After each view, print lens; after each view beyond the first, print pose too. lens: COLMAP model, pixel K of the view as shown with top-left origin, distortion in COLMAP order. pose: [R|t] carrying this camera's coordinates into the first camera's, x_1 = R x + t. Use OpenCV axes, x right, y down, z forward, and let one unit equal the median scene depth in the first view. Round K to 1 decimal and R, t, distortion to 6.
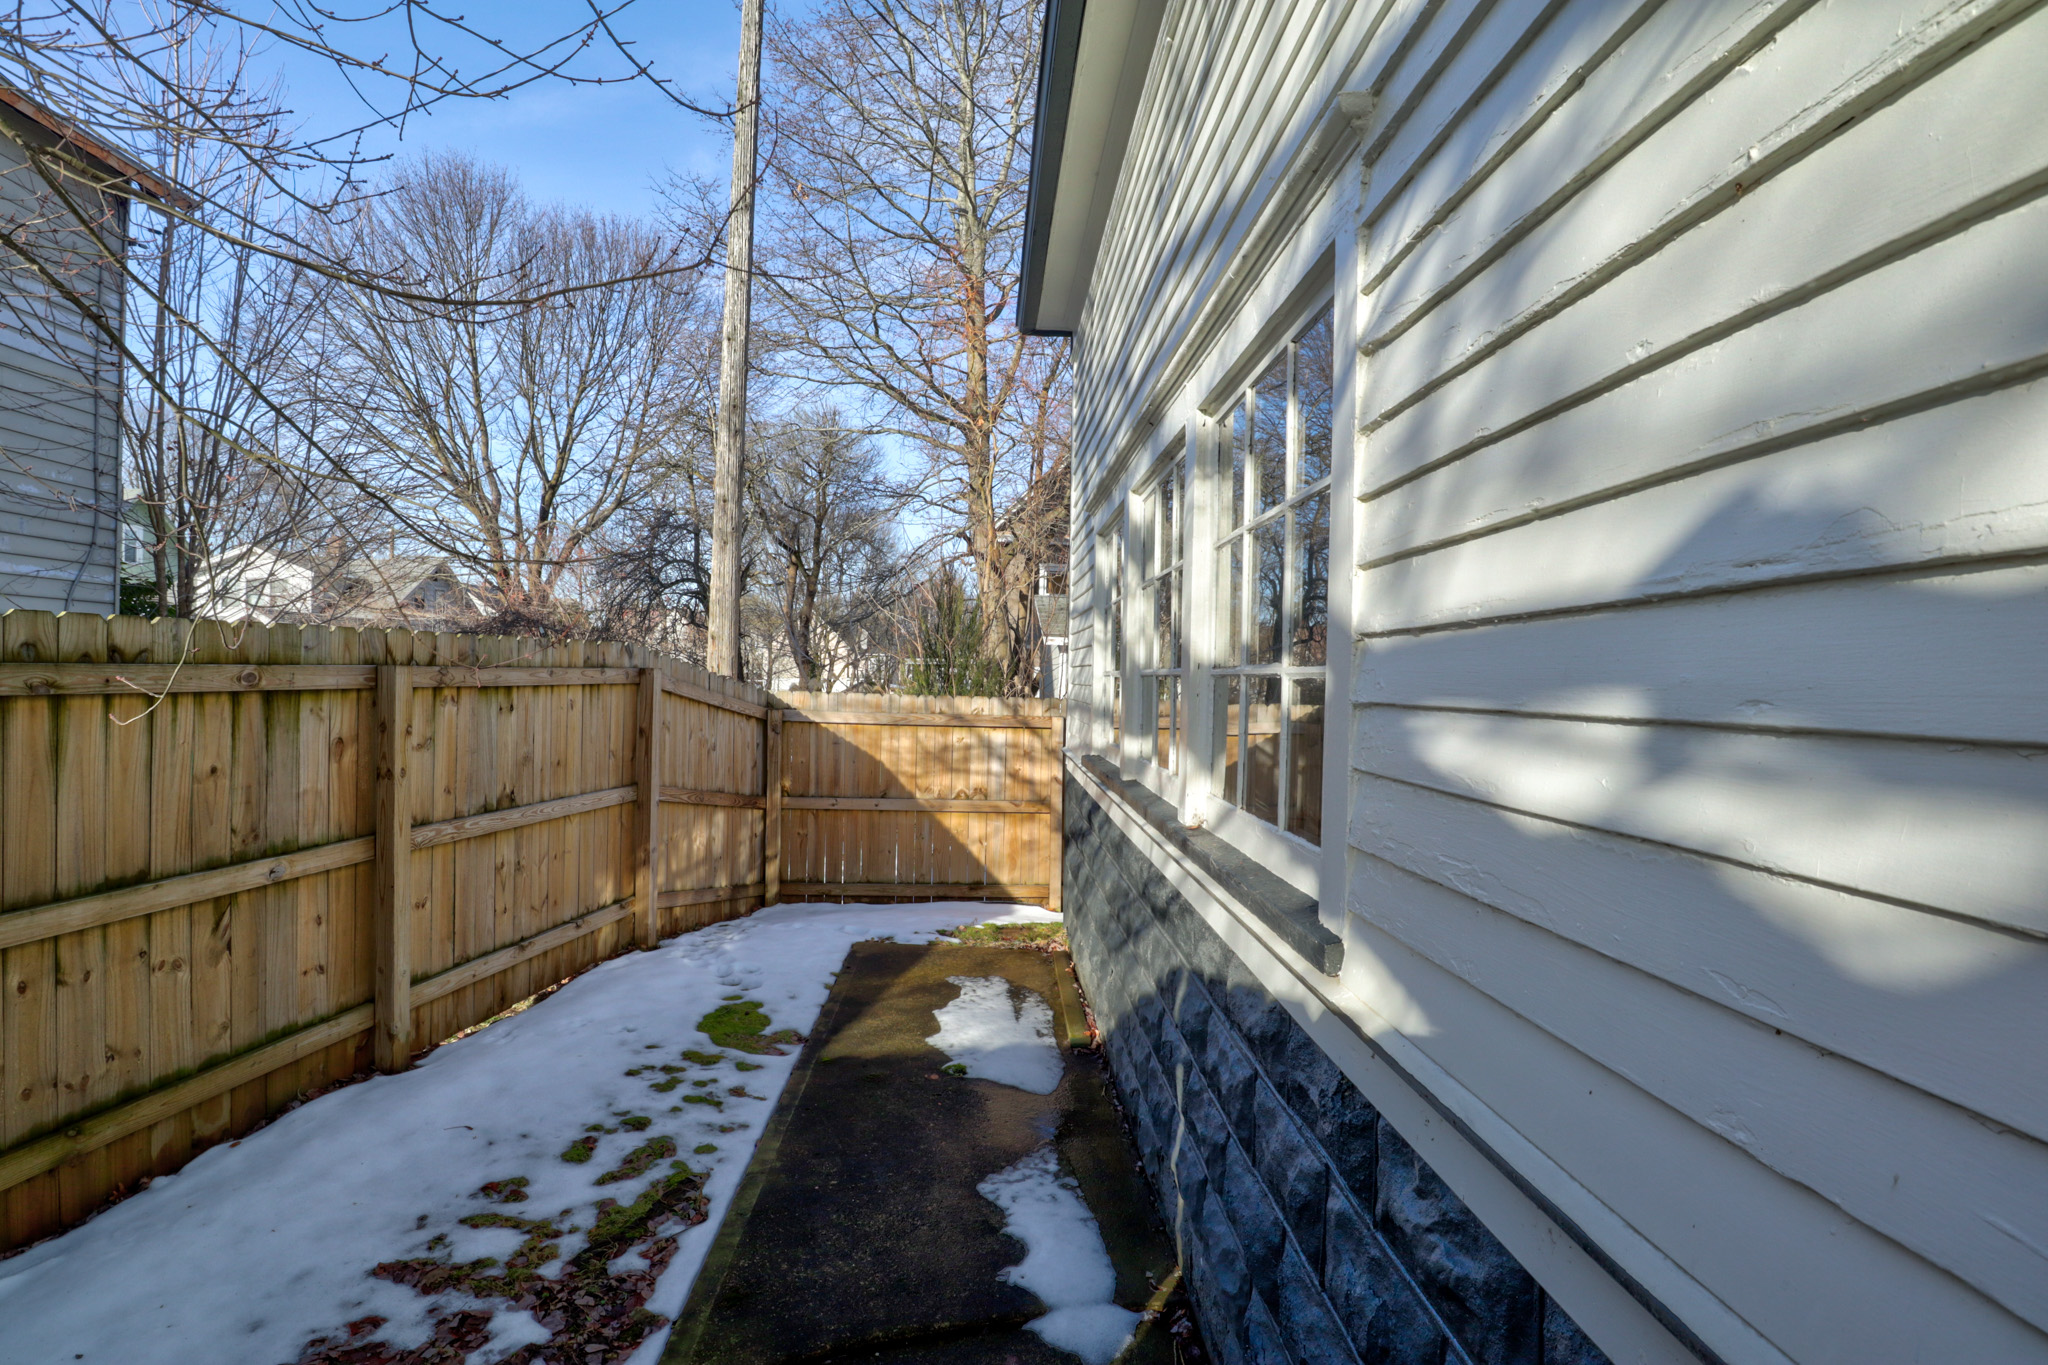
lens RADIAL K [[1024.7, 0, 1024.0], [0, 1024.7, 682.5], [0, 0, 1]] dist [-0.028719, 0.001339]
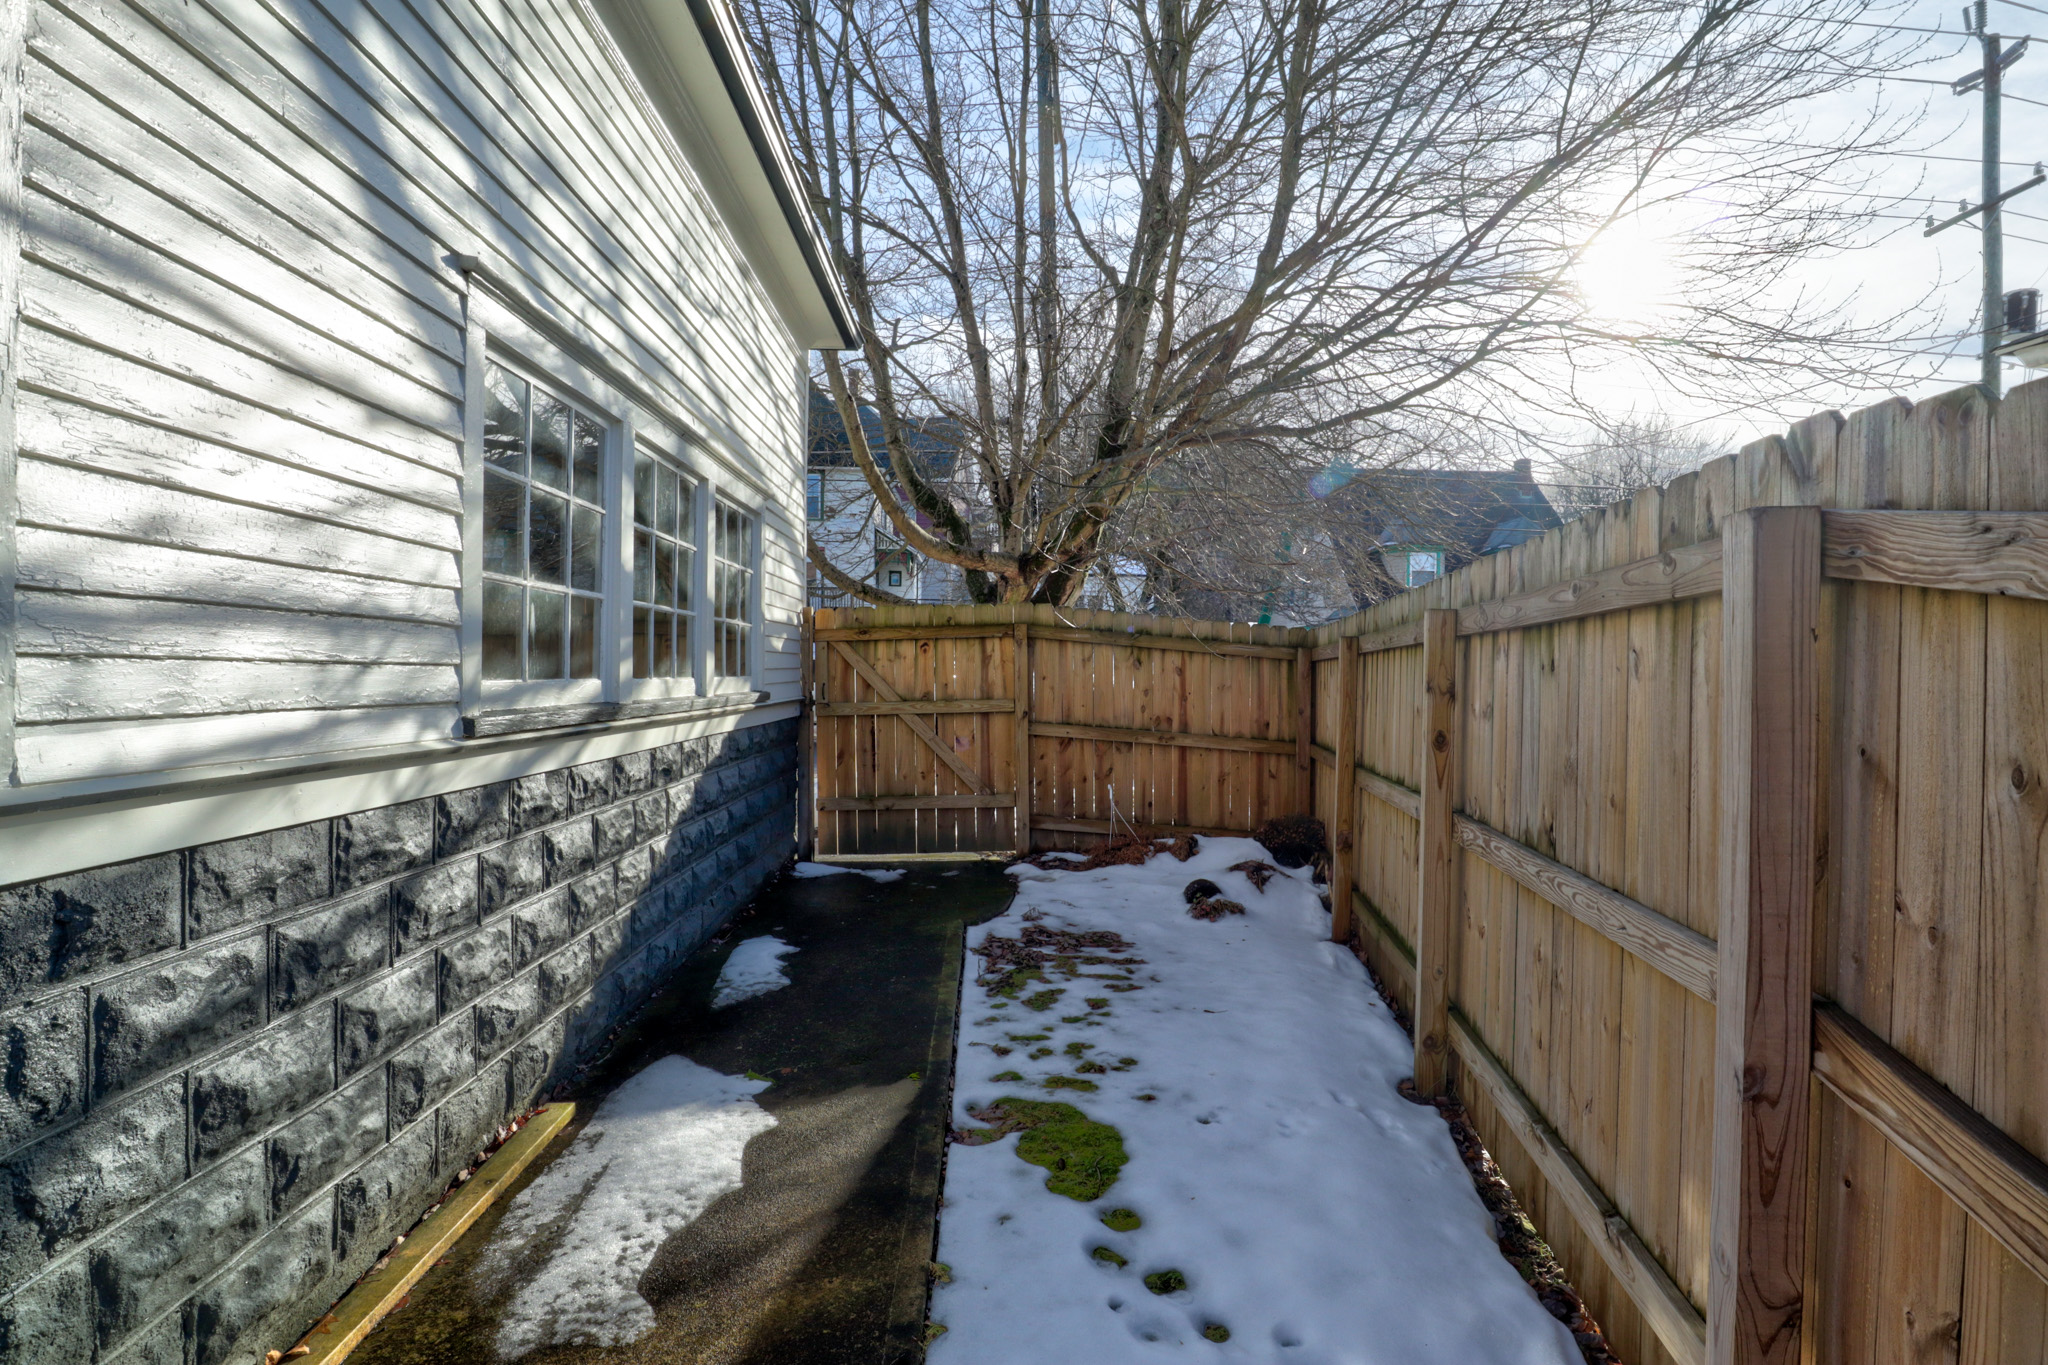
lens RADIAL K [[1024.7, 0, 1024.0], [0, 1024.7, 682.5], [0, 0, 1]] dist [-0.028719, 0.001339]
pose [[-0.999510, -0.027315, 0.015254, -0.294583], [-0.027105, 0.999537, 0.013795, 0.043280], [-0.015624, 0.013375, -0.999788, 1.867127]]
